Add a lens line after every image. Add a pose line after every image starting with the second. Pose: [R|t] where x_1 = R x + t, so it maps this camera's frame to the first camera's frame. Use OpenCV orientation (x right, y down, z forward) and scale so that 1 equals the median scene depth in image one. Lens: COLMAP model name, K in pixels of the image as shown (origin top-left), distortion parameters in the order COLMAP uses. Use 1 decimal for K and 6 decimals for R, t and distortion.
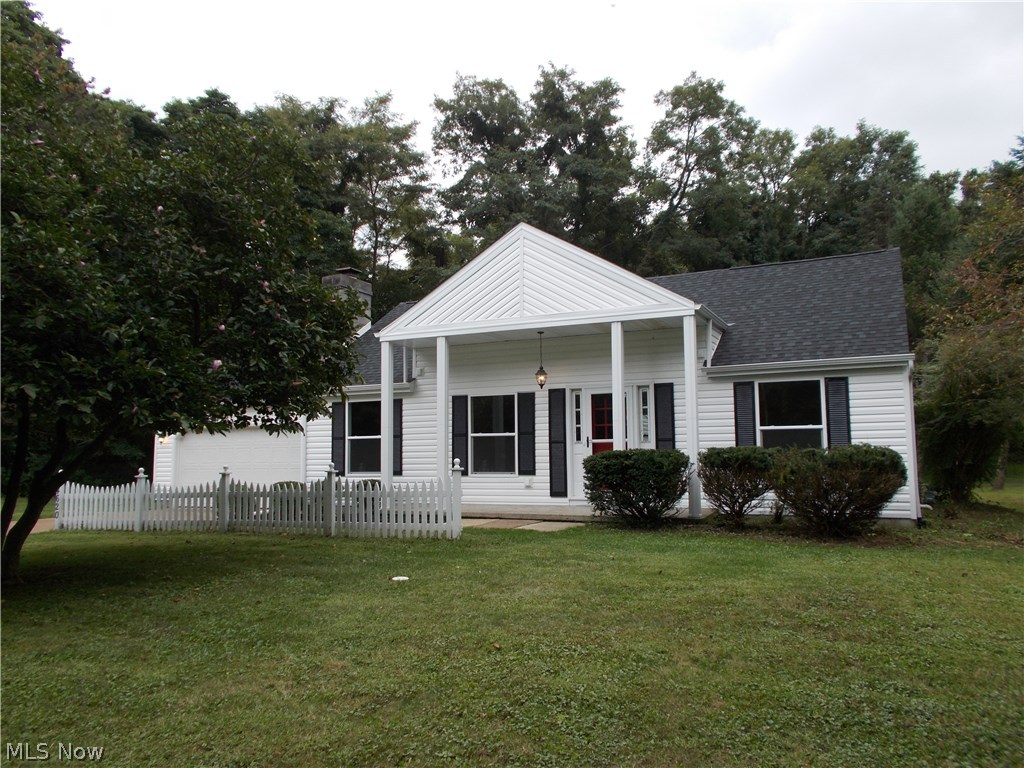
lens RADIAL K [[796.0, 0, 512.0], [0, 796.0, 384.0], [0, 0, 1]] dist [-0.000967, -0.003893]
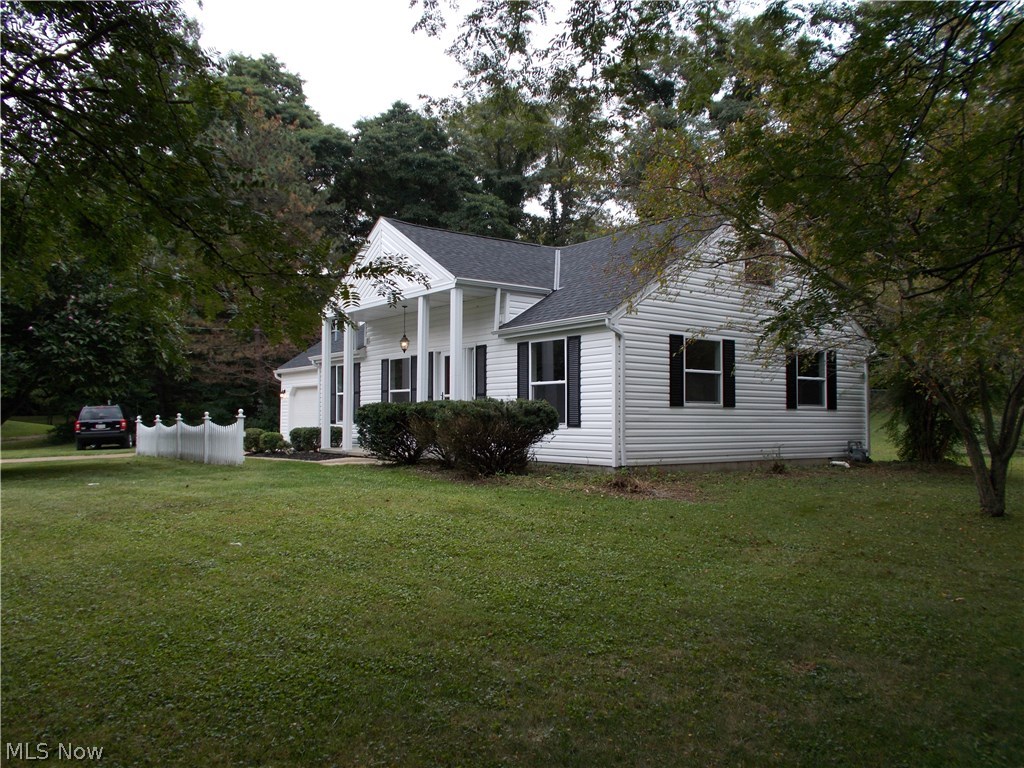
lens RADIAL K [[798.8, 0, 512.0], [0, 798.8, 384.0], [0, 0, 1]] dist [0.007751, 0.005491]
pose [[0.889604, -0.010012, -0.456623, 0.705937], [0.034751, 0.998345, 0.045813, 0.003072], [0.455408, -0.056623, 0.888480, -0.009193]]
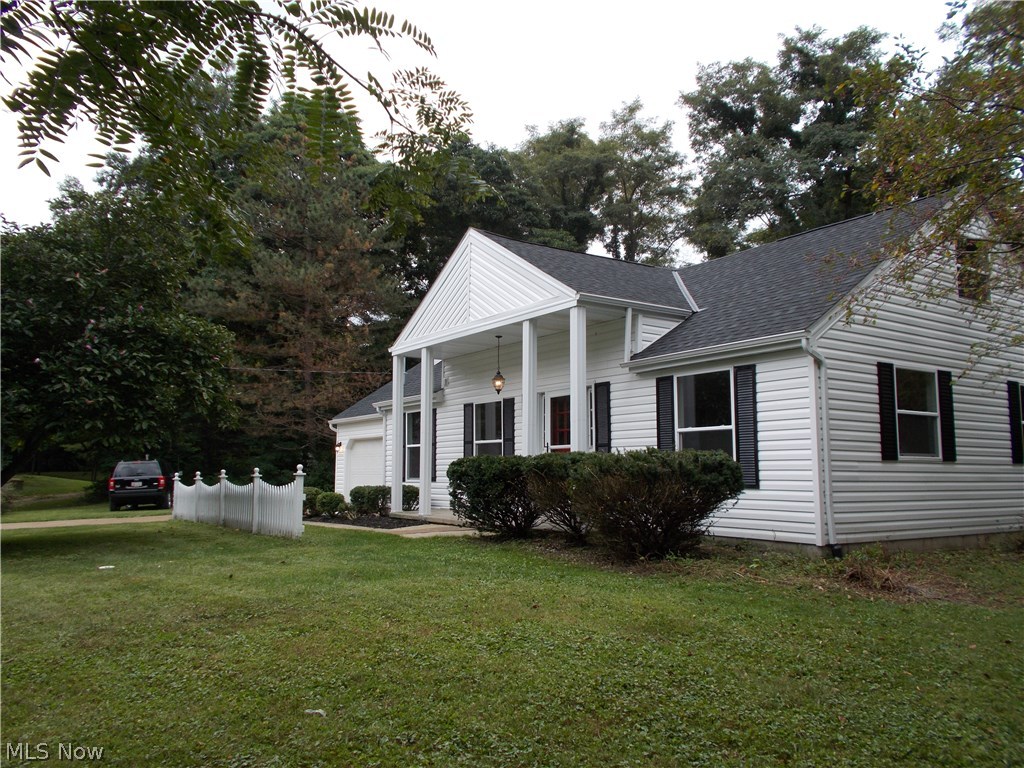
lens RADIAL K [[798.8, 0, 512.0], [0, 798.8, 384.0], [0, 0, 1]] dist [0.007751, 0.005491]
pose [[0.865478, -0.046556, -0.498779, 0.516661], [0.040016, 0.998915, -0.023804, 0.016907], [0.499346, 0.000643, 0.866402, 0.152259]]
